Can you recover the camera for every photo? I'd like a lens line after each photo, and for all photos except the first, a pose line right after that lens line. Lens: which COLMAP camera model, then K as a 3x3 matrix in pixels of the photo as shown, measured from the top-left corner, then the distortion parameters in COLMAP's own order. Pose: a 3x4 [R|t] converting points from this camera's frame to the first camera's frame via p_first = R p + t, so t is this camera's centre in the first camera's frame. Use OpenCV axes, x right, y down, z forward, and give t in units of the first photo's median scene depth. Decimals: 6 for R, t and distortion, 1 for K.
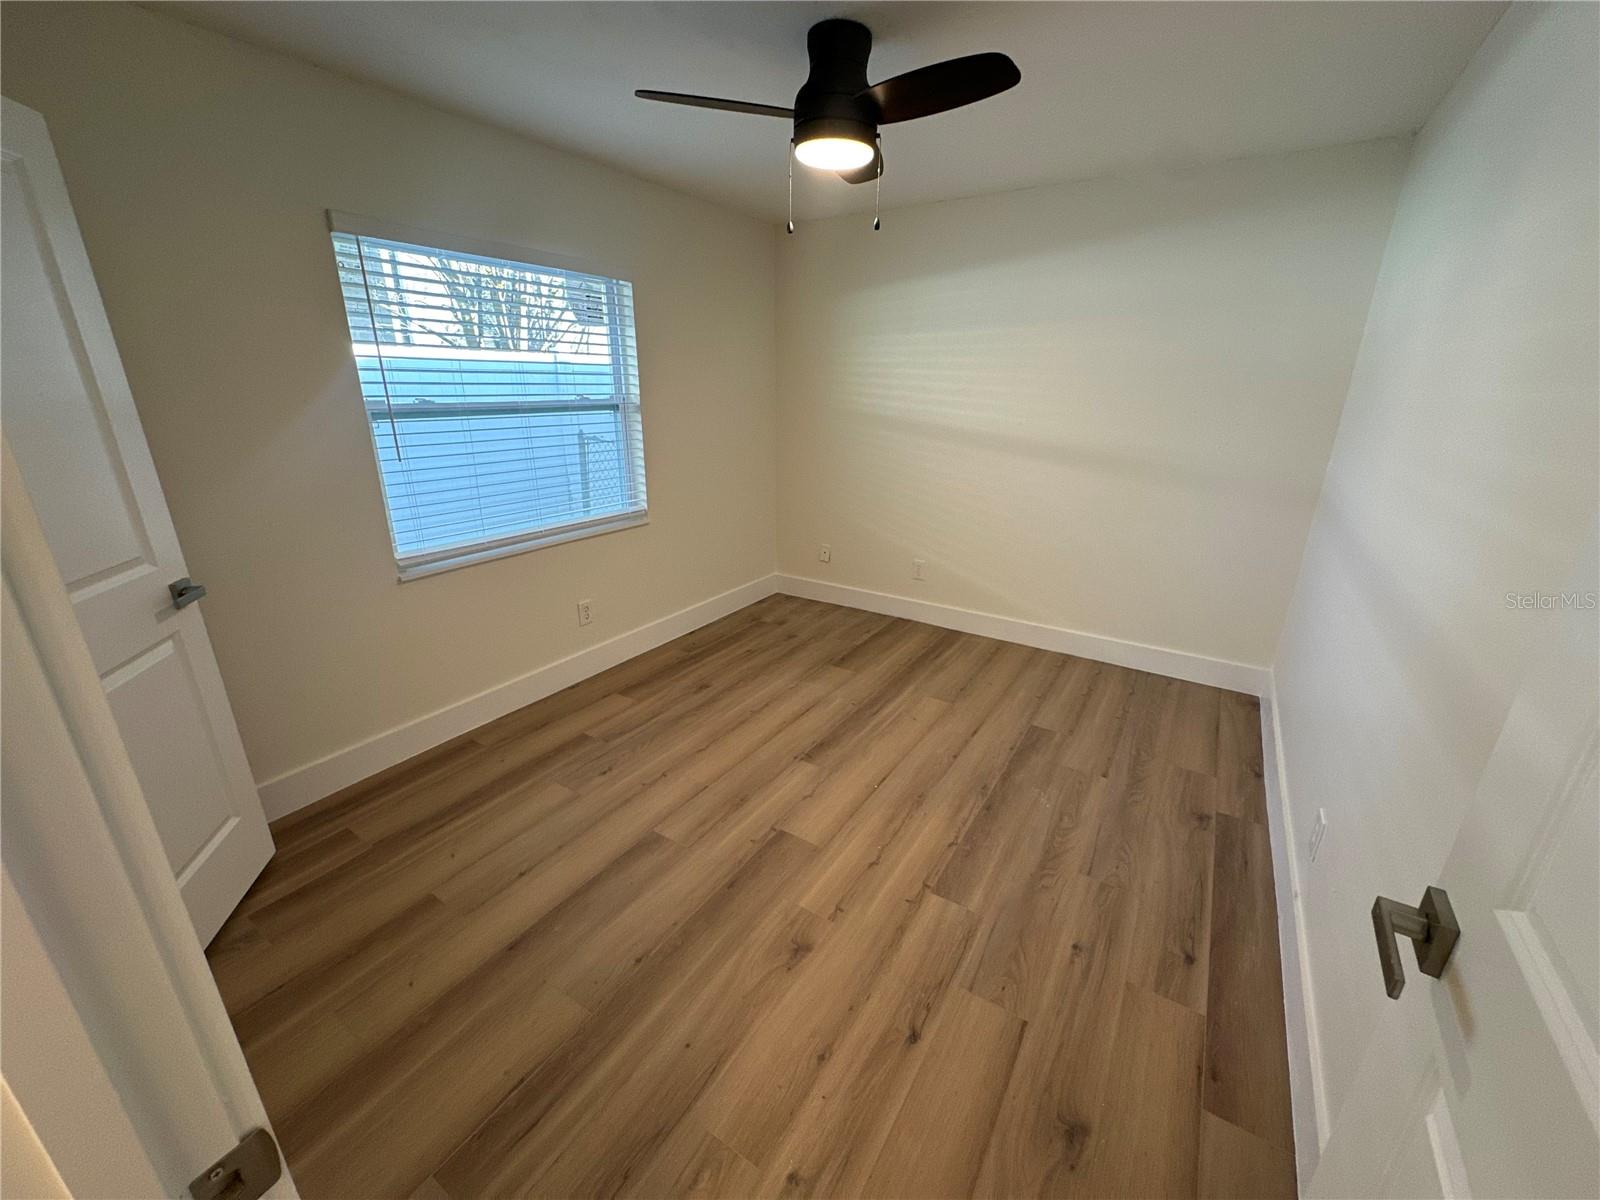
lens RADIAL K [[644.8, 0, 800.0], [0, 644.8, 600.0], [0, 0, 1]] dist [-0.001126, -0.000109]
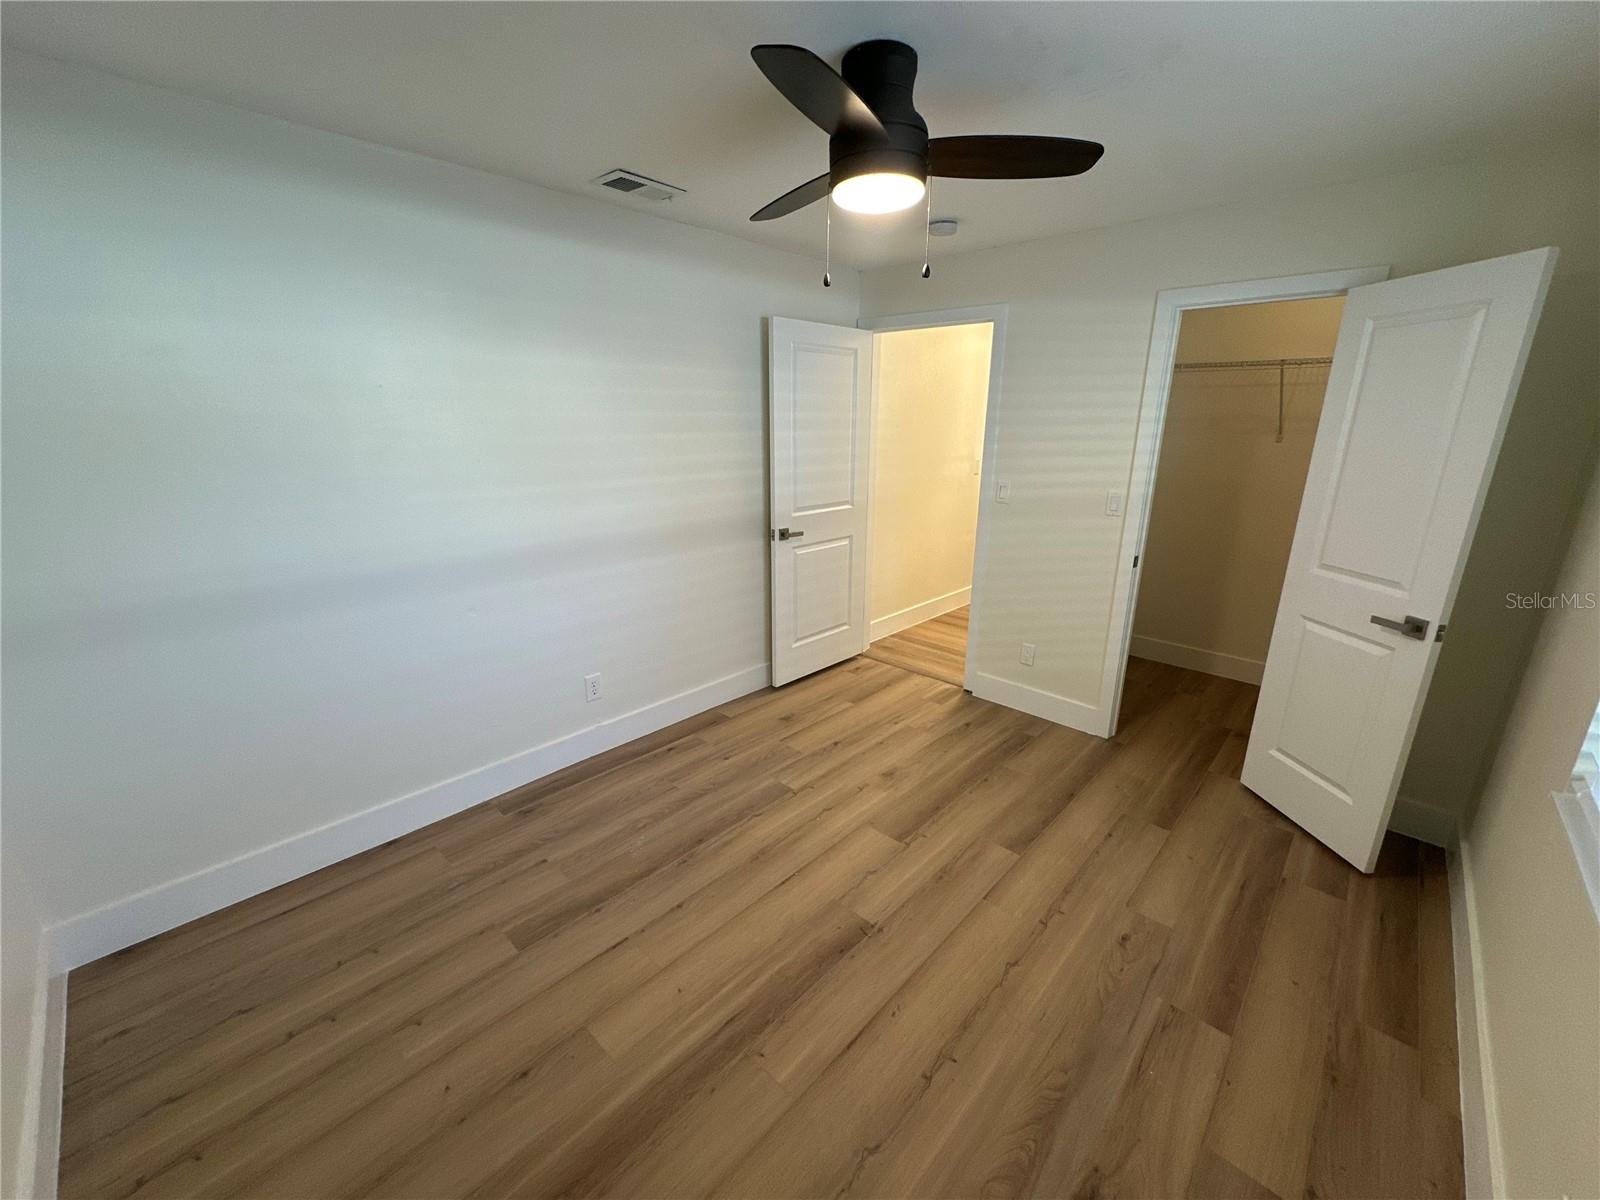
lens RADIAL K [[644.8, 0, 800.0], [0, 644.8, 600.0], [0, 0, 1]] dist [-0.001126, -0.000109]
pose [[-0.983991, -0.065007, 0.165938, -0.016379], [0.041458, 0.822062, 0.567887, -0.598120], [-0.173328, 0.565675, -0.806207, 1.625721]]
